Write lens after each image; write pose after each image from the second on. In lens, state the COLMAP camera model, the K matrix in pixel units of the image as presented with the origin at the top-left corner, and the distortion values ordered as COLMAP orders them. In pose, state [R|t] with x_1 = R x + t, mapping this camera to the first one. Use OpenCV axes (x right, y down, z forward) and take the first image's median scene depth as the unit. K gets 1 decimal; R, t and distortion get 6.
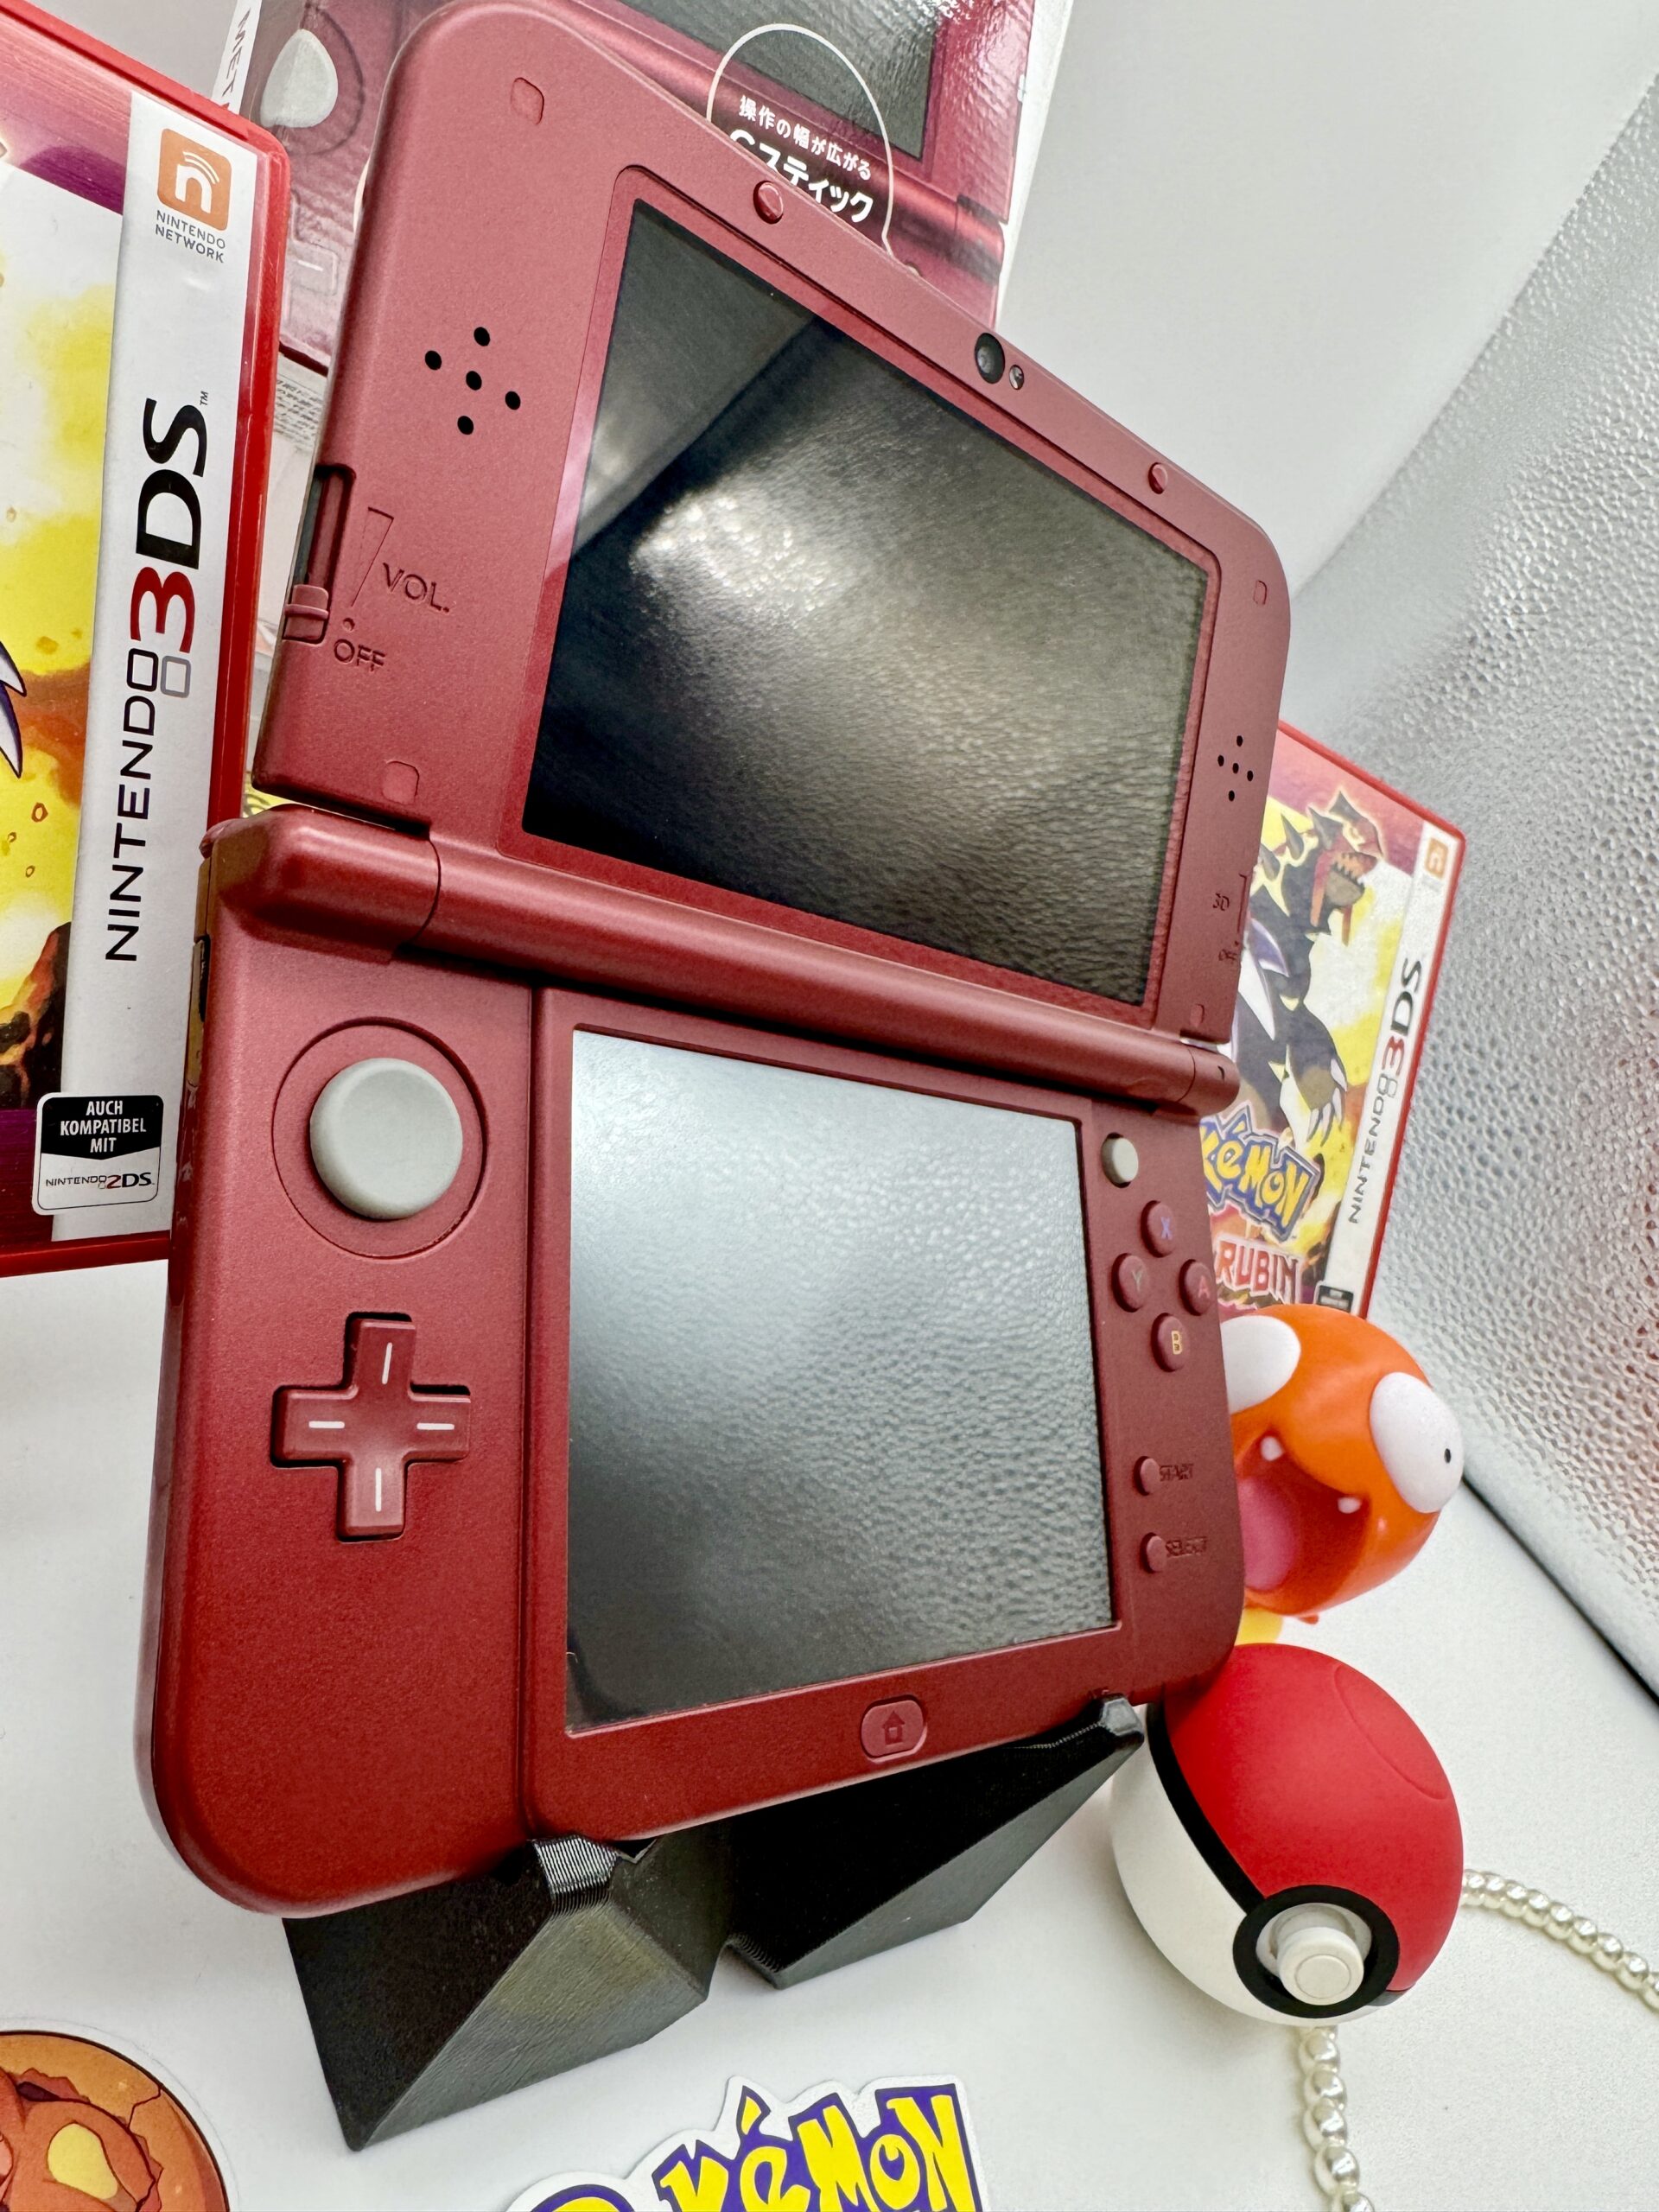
lens RADIAL K [[1553.4, 0, 825.9], [0, 1553.4, 997.0], [0, 0, 1]] dist [-0.005817, 0.002204]
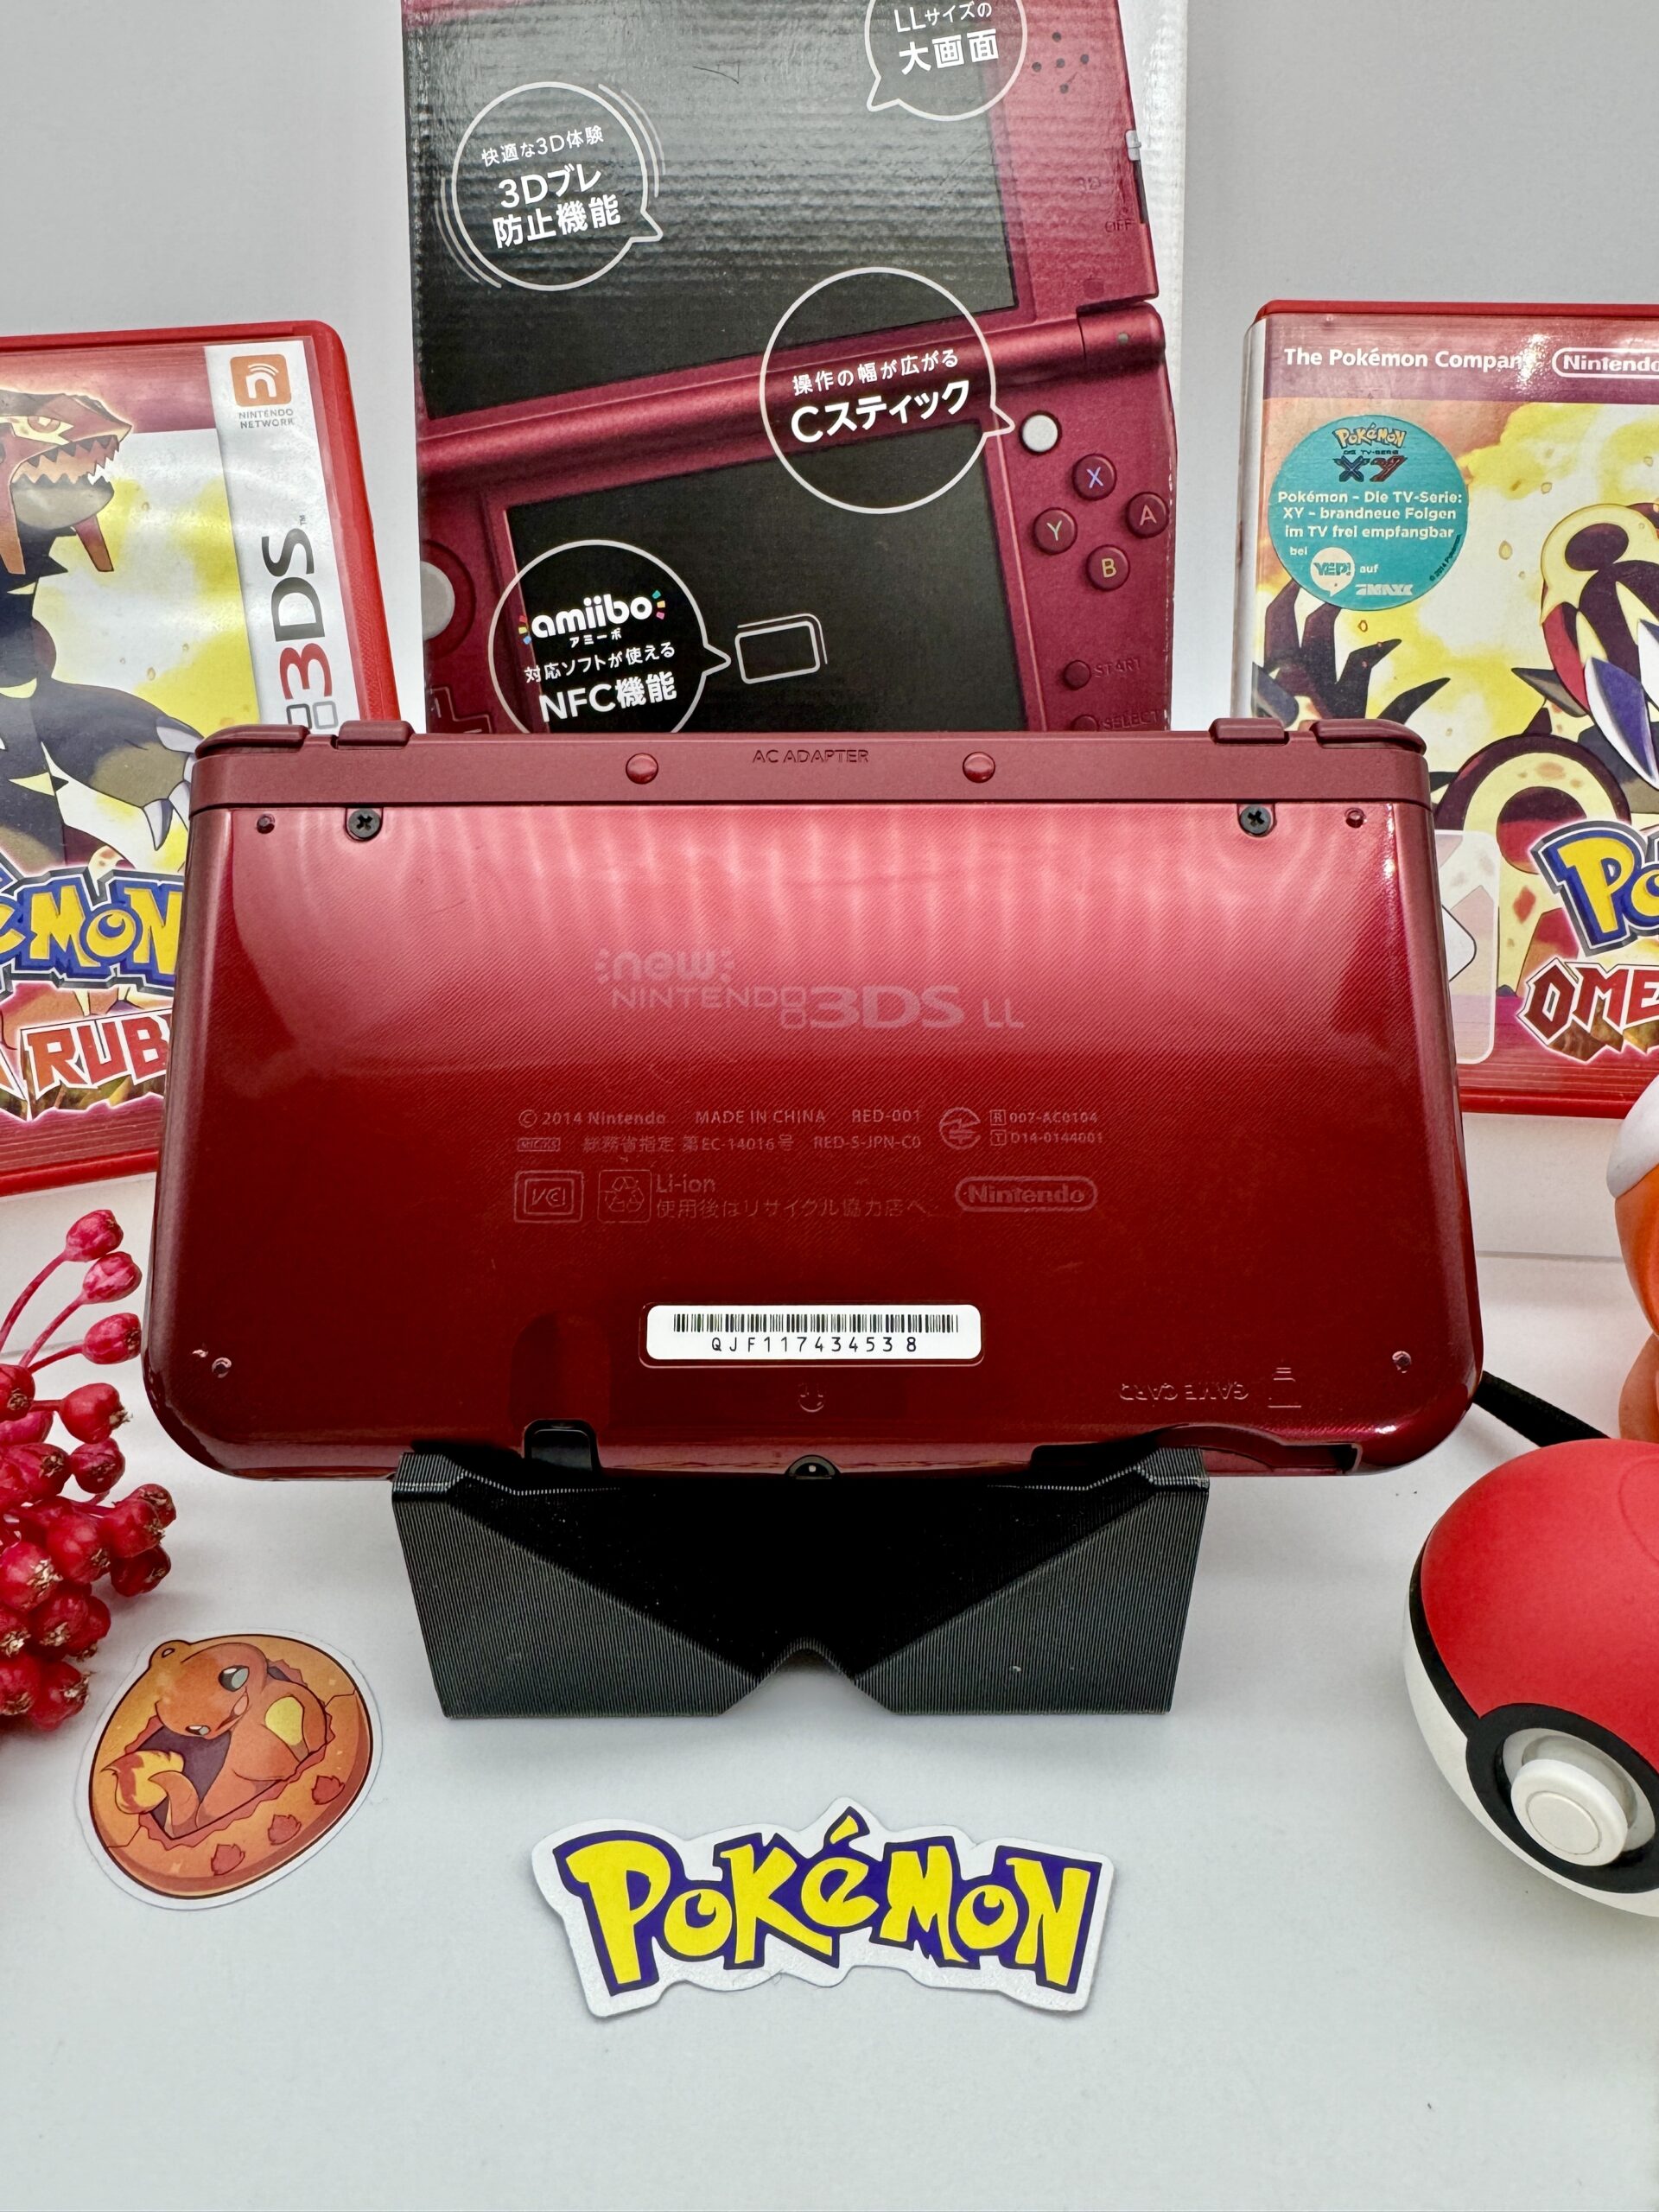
lens RADIAL K [[1532.4, 0, 850.7], [0, 1532.4, 1011.0], [0, 0, 1]] dist [-0.005182, 0.000030]
pose [[0.724098, -0.214264, -0.655570, 0.751255], [0.200318, 0.974881, -0.097369, 0.275636], [0.659965, -0.060818, 0.748830, 0.251165]]
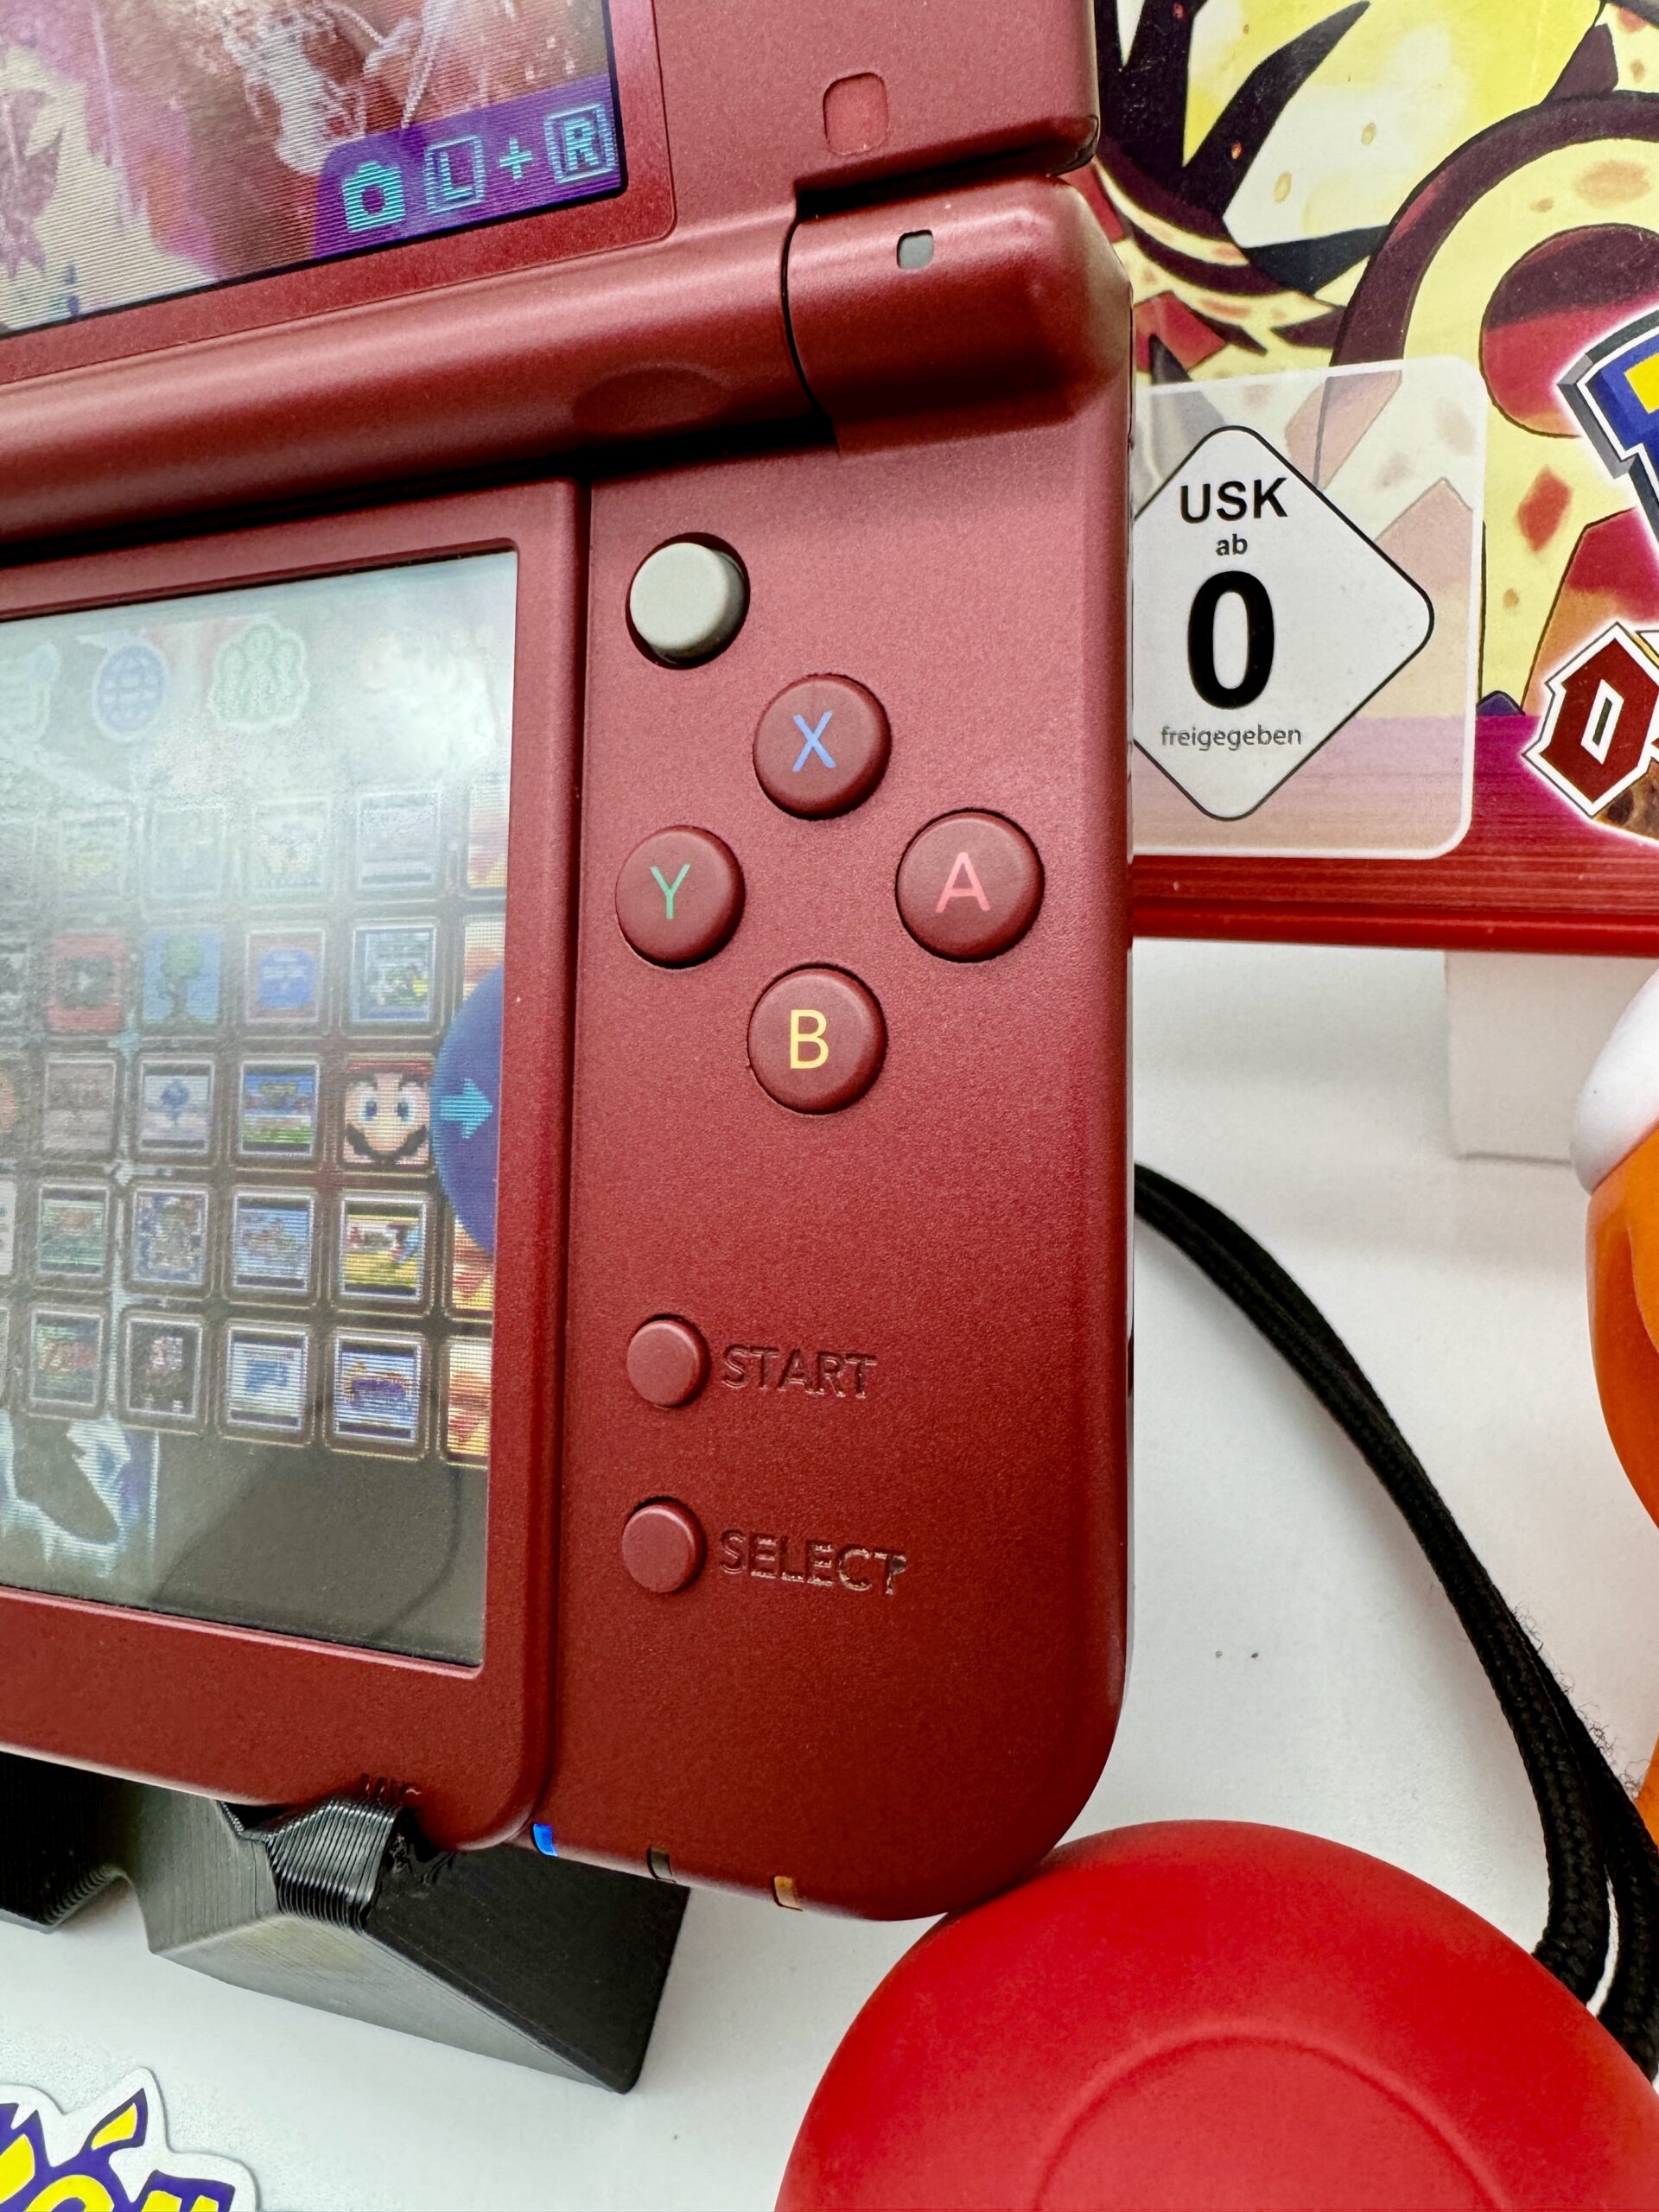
lens RADIAL K [[1555.1, 0, 834.4], [0, 1555.1, 985.4], [0, 0, 1]] dist [-0.008215, 0.003351]
pose [[0.421111, -0.061171, -0.904944, 0.750752], [0.241618, 0.969236, 0.046919, 0.259295], [0.874235, -0.238409, 0.422937, 1.099944]]
